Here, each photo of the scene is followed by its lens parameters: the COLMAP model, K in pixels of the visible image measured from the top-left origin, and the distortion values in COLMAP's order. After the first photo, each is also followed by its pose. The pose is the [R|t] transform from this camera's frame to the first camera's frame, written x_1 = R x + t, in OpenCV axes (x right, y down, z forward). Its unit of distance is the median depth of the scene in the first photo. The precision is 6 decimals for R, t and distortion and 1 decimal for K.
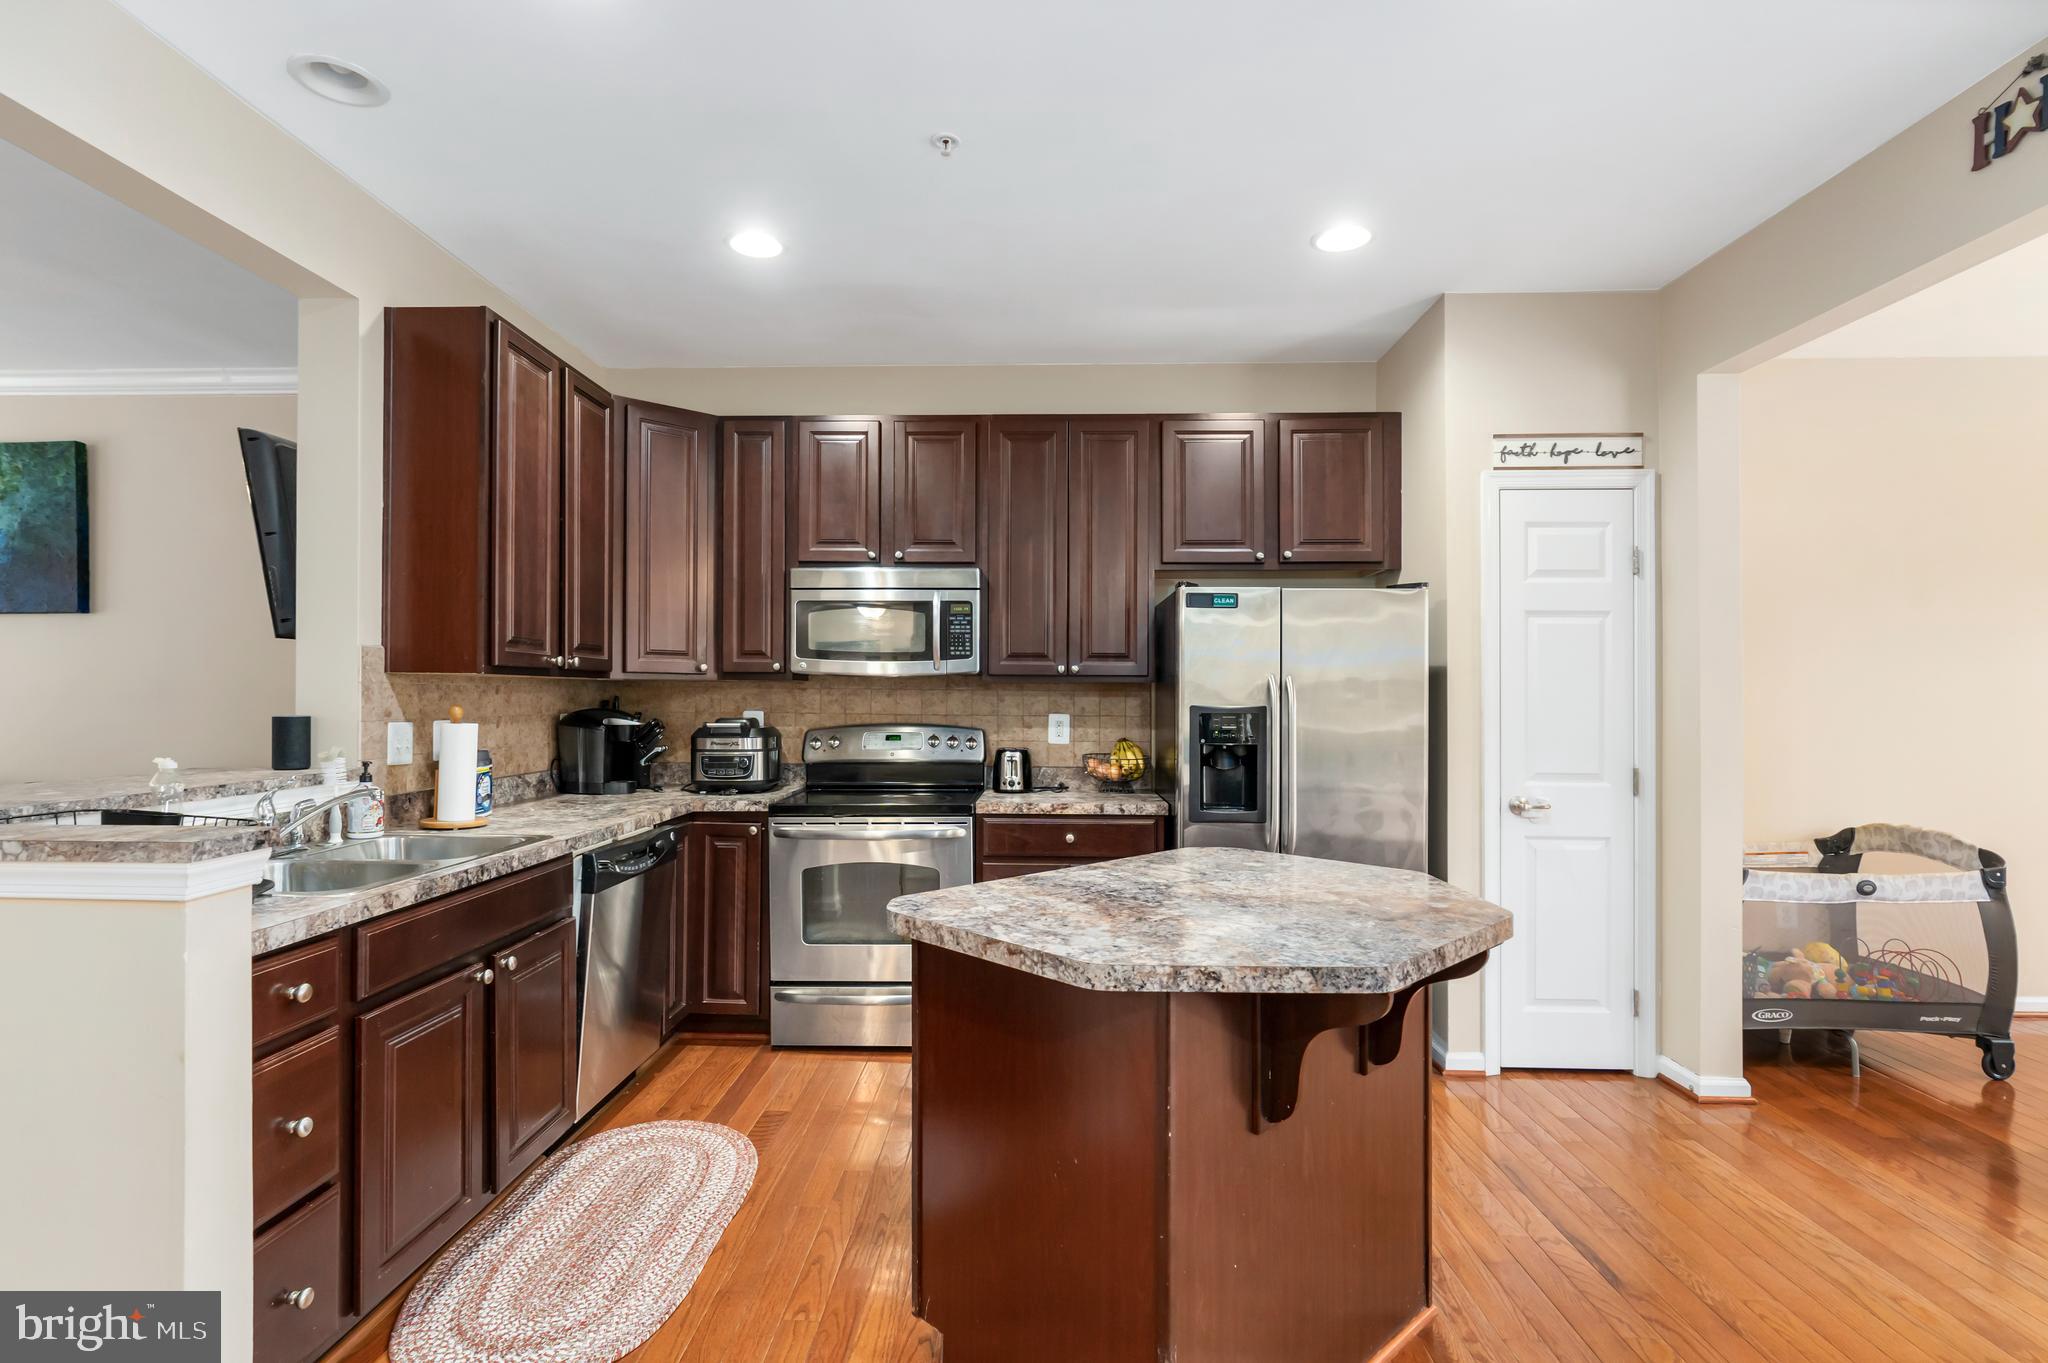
lens RADIAL K [[992.2, 0, 1014.8], [0, 992.2, 697.2], [0, 0, 1]] dist [-0.009336, 0.005378]
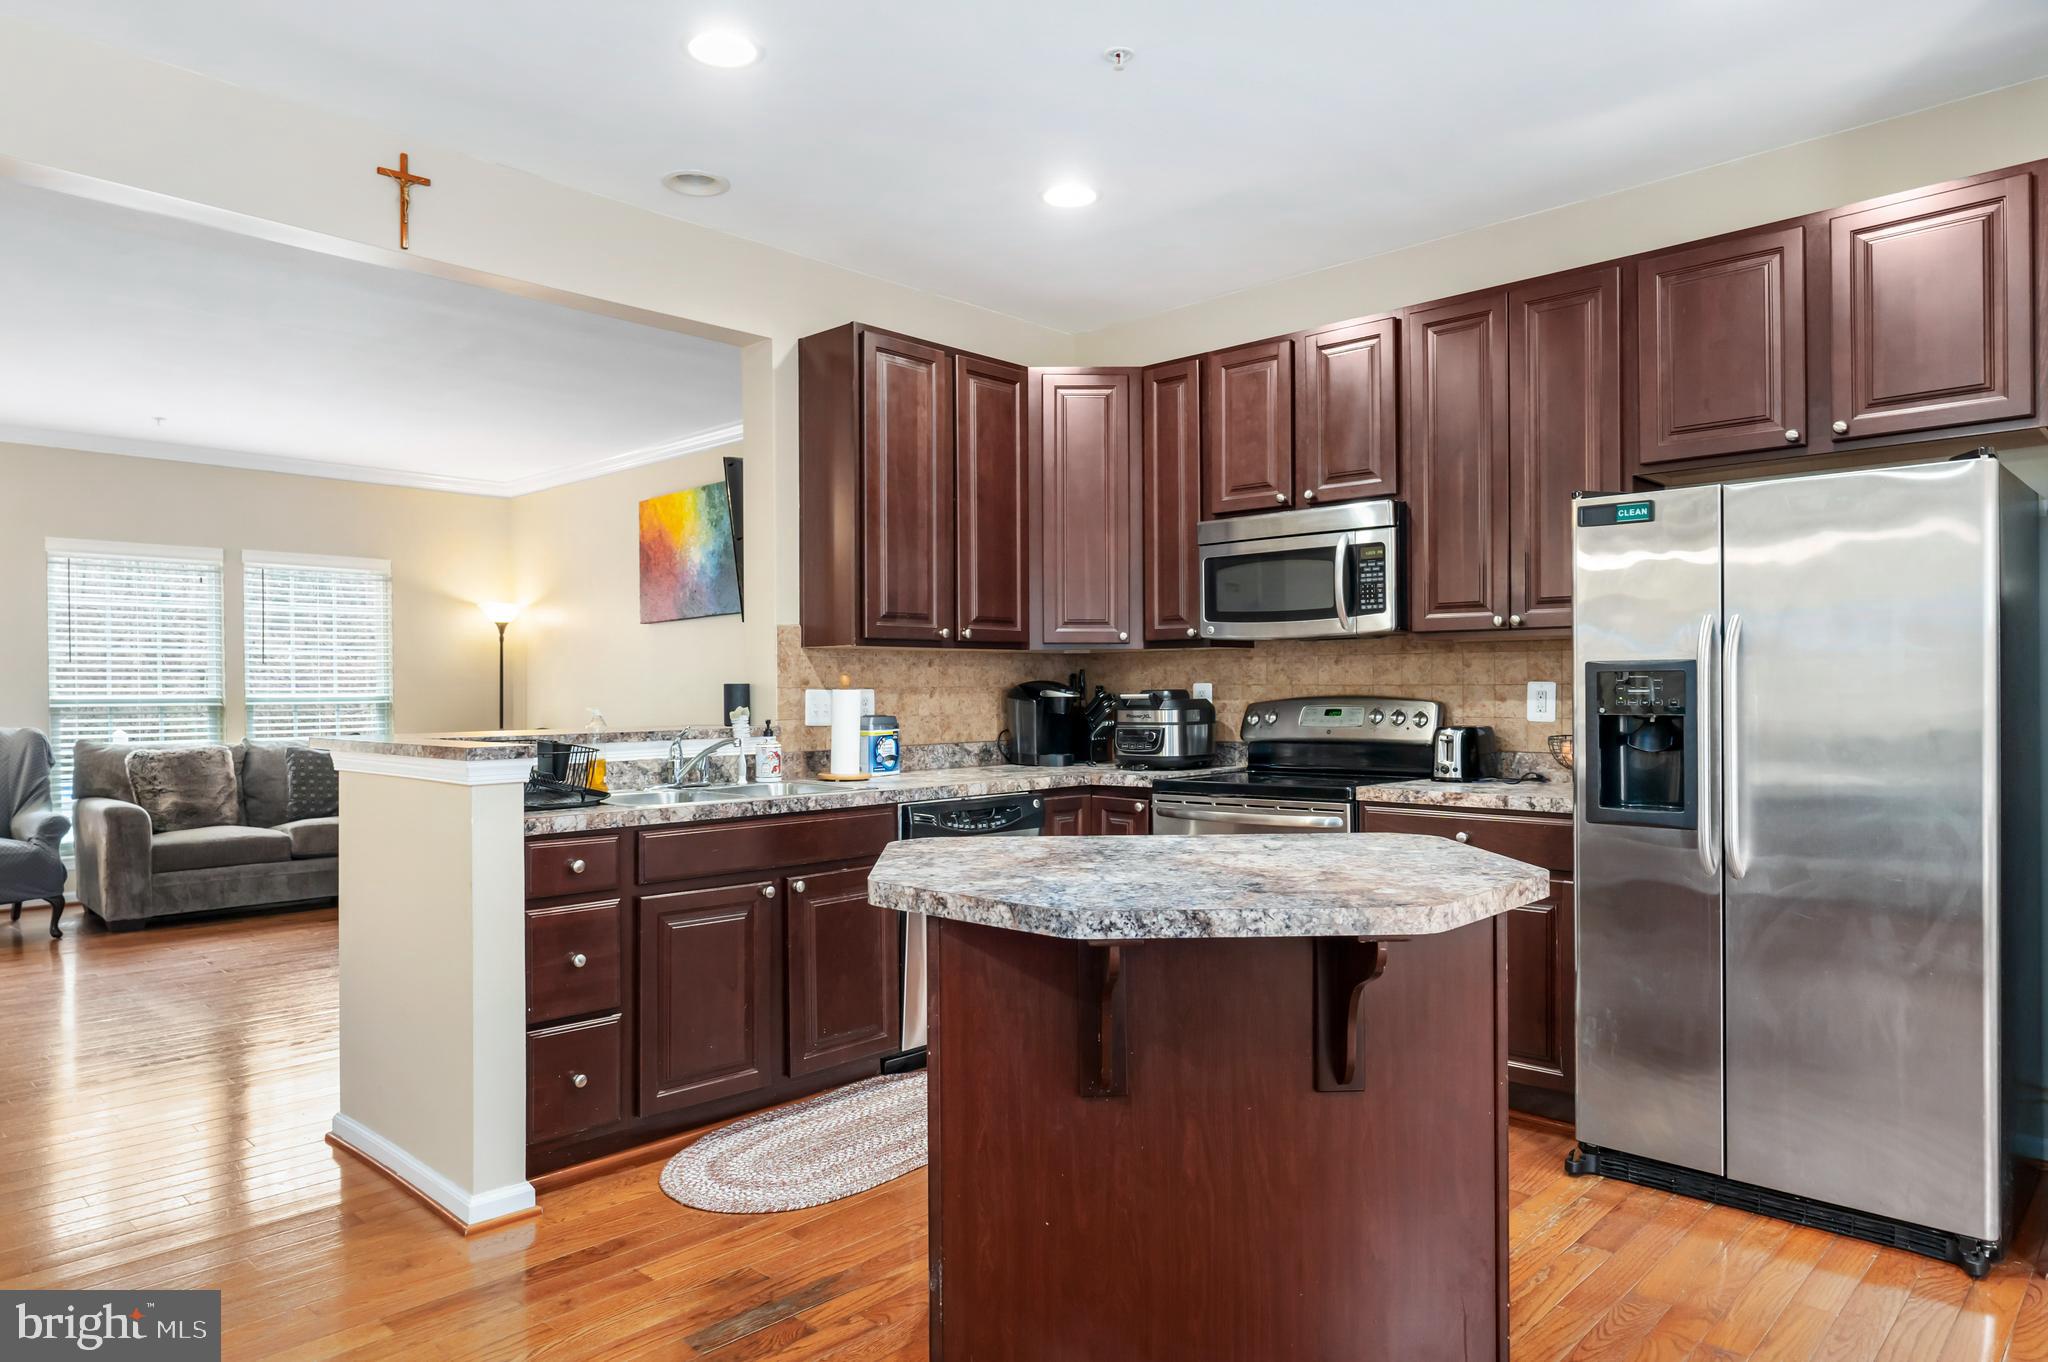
lens RADIAL K [[1259.0, 0, 1014.6], [0, 1259.0, 695.4], [0, 0, 1]] dist [0.005238, -0.008966]
pose [[0.745493, -0.005646, -0.666489, 0.440512], [0.008421, 0.999964, 0.000948, 0.026480], [0.666460, -0.006319, 0.745514, 0.032396]]
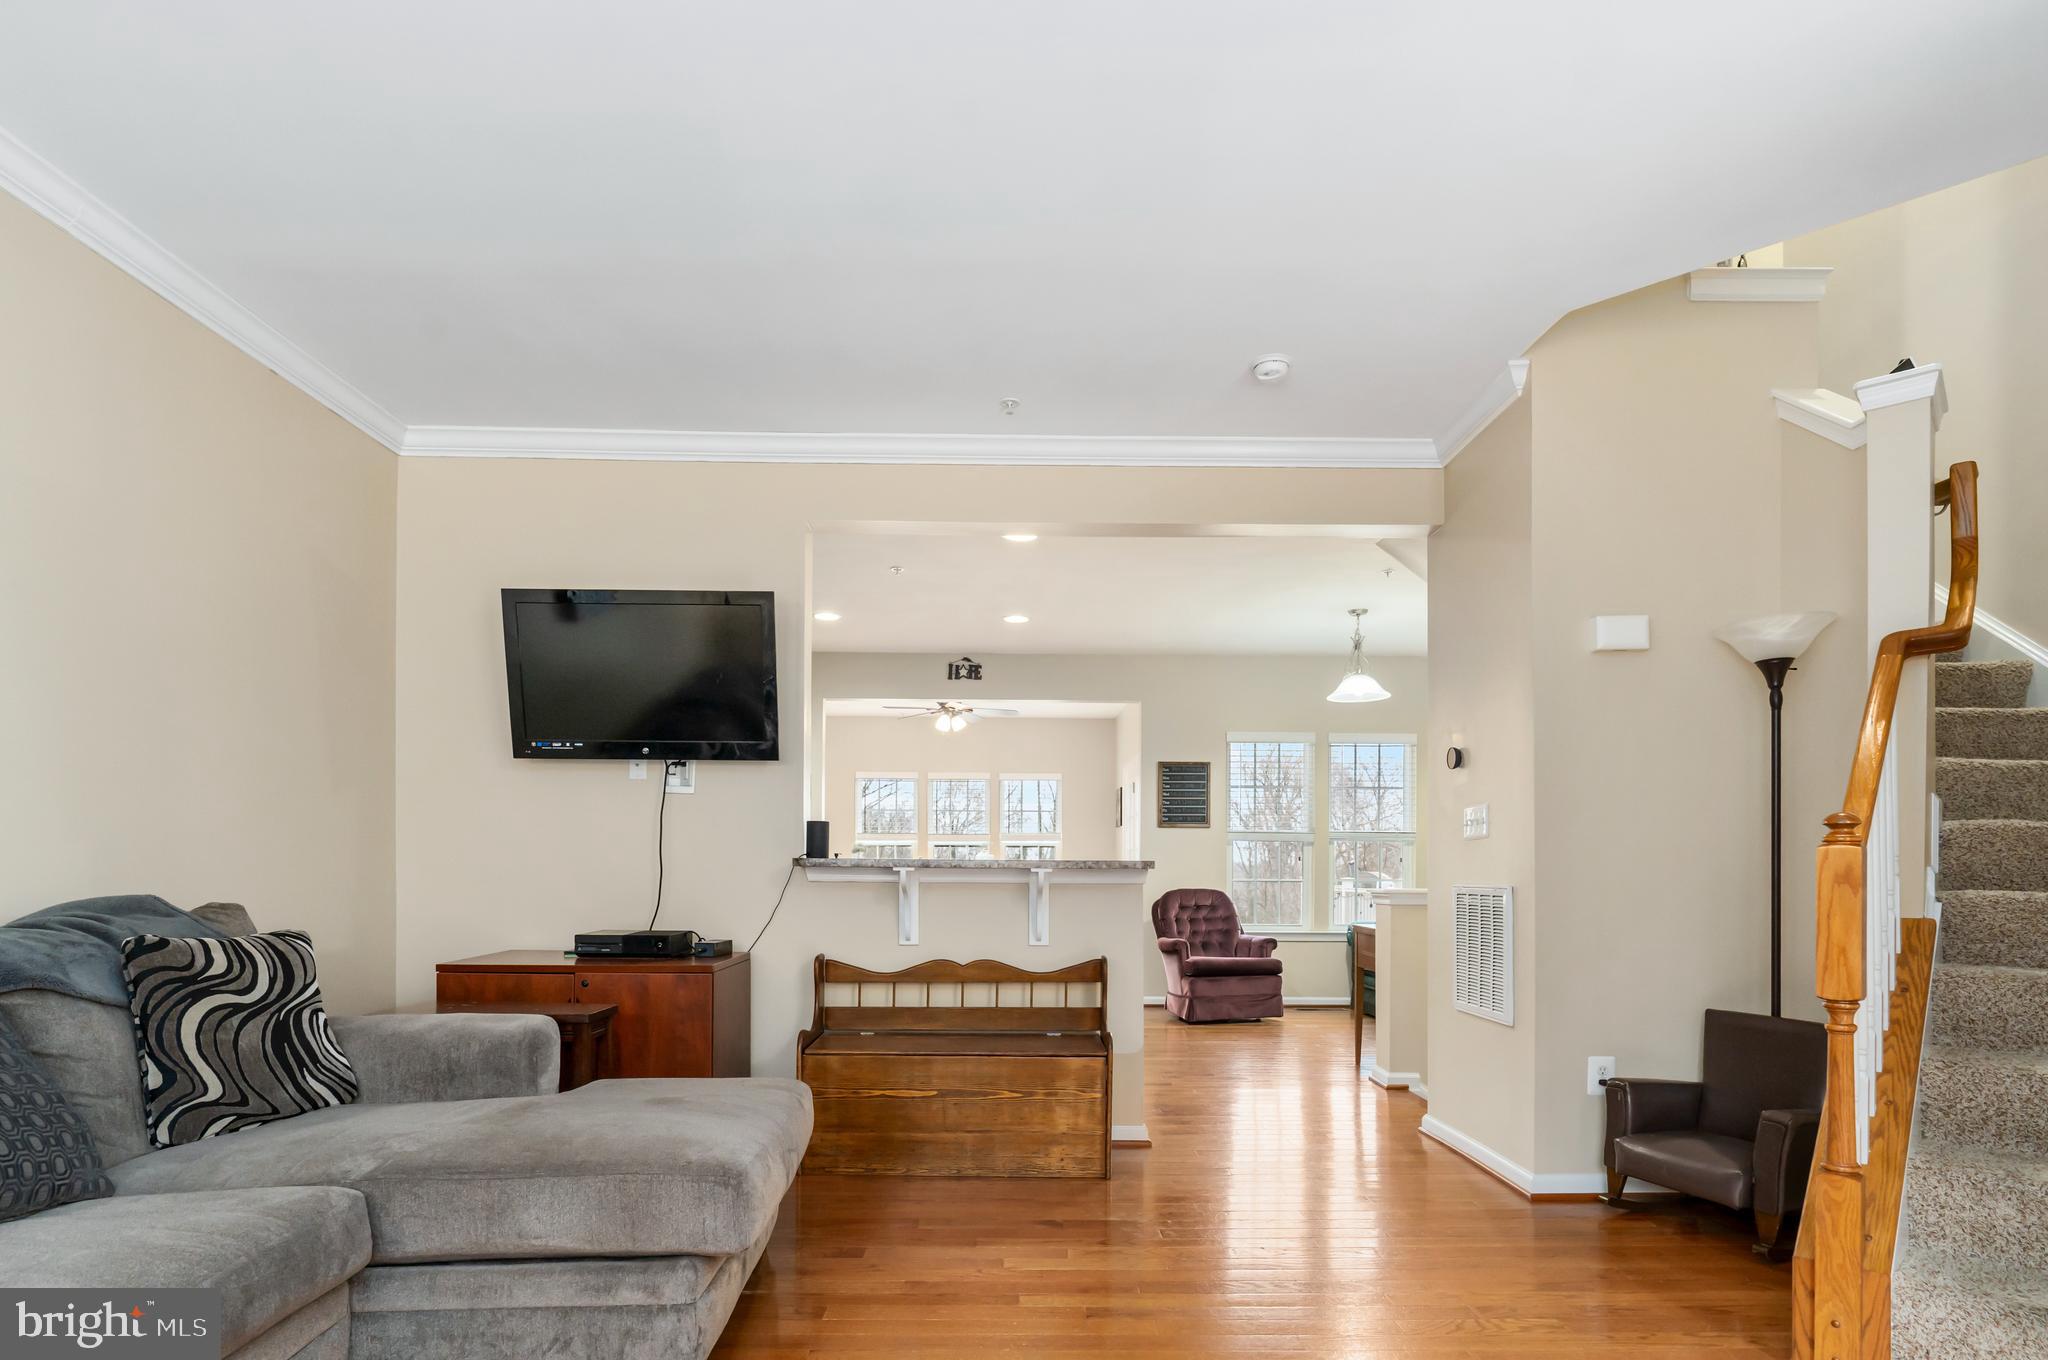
lens RADIAL K [[1084.6, 0, 1010.8], [0, 1084.6, 872.6], [0, 0, 1]] dist [-0.001178, 0.003165]
pose [[-0.043634, -0.009606, 0.999001, -1.711754], [-0.008928, 0.999918, 0.009225, 0.055914], [-0.999008, -0.008517, -0.043717, 0.593546]]
